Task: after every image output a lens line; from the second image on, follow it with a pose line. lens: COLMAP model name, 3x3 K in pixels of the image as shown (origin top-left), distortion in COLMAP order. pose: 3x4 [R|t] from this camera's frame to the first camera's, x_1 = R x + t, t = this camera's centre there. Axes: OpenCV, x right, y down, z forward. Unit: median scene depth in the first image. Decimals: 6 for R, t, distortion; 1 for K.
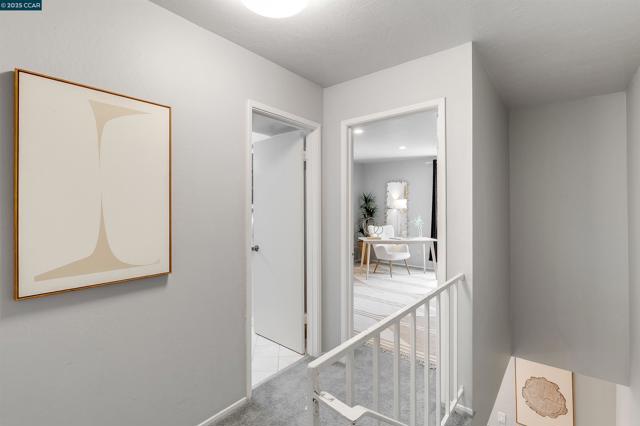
lens RADIAL K [[301.5, 0, 317.6], [0, 301.5, 208.3], [0, 0, 1]] dist [-0.011642, -0.000027]
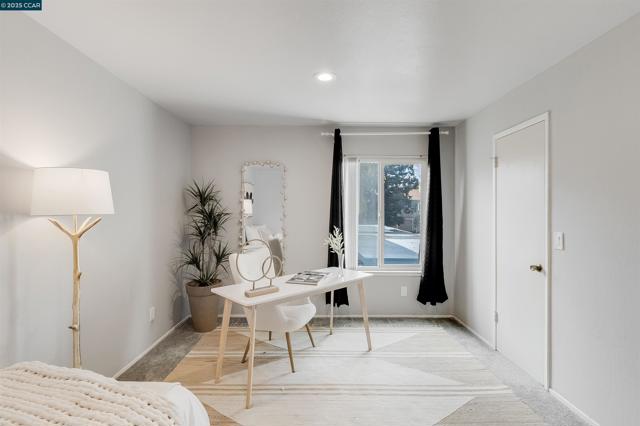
lens RADIAL K [[299.5, 0, 320.9], [0, 299.5, 215.0], [0, 0, 1]] dist [-0.001748, -0.003004]
pose [[0.771188, -0.009974, 0.636529, -0.000332], [0.000158, 0.999880, 0.015476, -0.005527], [-0.636607, -0.011834, 0.771098, 0.510113]]
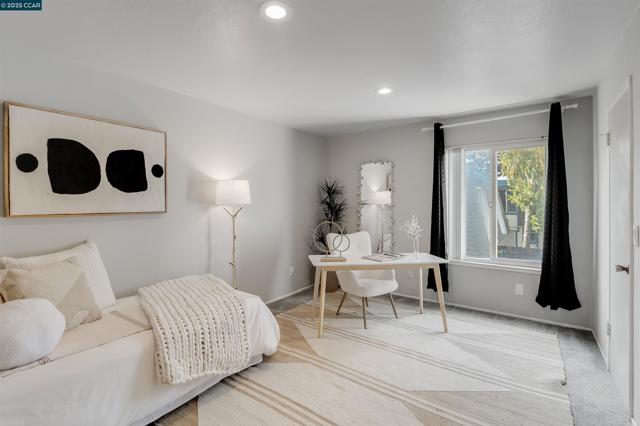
lens RADIAL K [[299.5, 0, 317.0], [0, 299.5, 210.4], [0, 0, 1]] dist [-0.001748, -0.003004]
pose [[0.998618, -0.008187, 0.051916, 0.102757], [0.006841, 0.999638, 0.026039, -0.003444], [-0.052110, -0.025648, 0.998312, 0.363501]]
